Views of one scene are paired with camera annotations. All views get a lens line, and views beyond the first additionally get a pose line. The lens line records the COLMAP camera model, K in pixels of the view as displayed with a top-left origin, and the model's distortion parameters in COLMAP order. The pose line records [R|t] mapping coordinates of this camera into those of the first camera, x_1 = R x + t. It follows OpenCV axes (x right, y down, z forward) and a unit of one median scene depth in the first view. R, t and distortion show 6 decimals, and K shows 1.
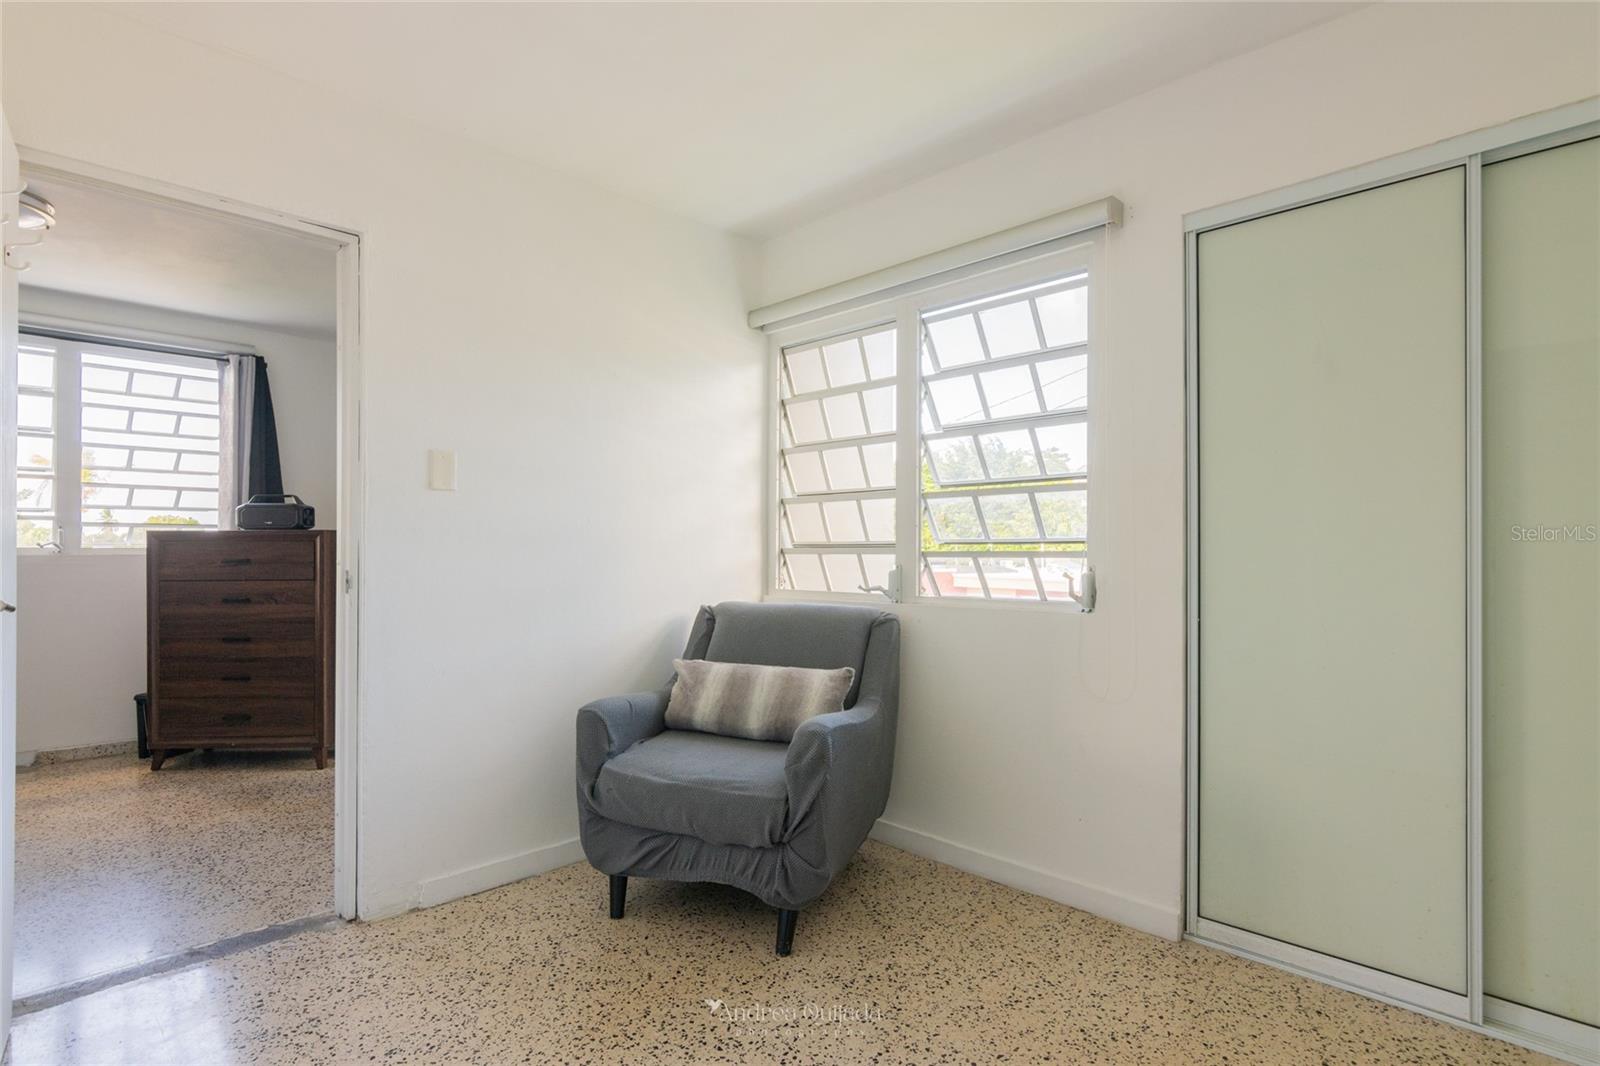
lens RADIAL K [[810.4, 0, 794.4], [0, 810.4, 556.3], [0, 0, 1]] dist [0.000887, -0.000213]
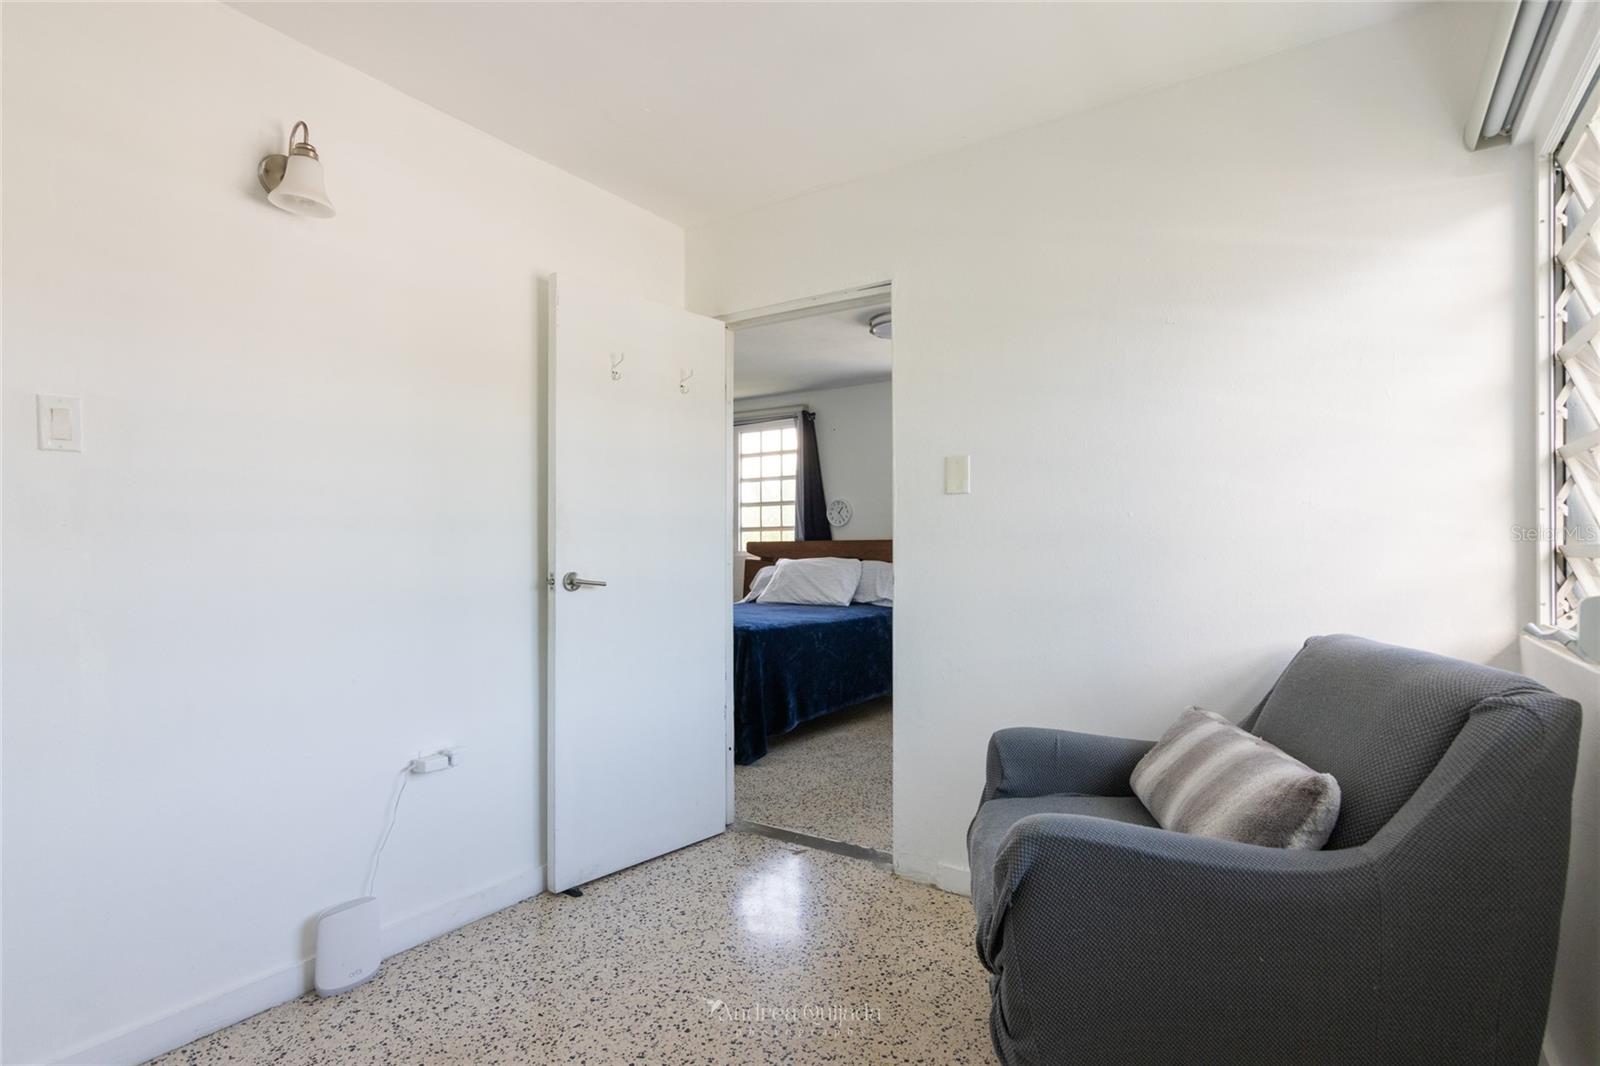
lens RADIAL K [[810.4, 0, 794.4], [0, 810.4, 556.3], [0, 0, 1]] dist [0.000887, -0.000213]
pose [[0.188654, 0.001388, -0.982043, 0.548590], [0.001596, 0.999997, 0.001720, -0.004749], [0.982042, -0.001891, 0.188651, 0.607880]]
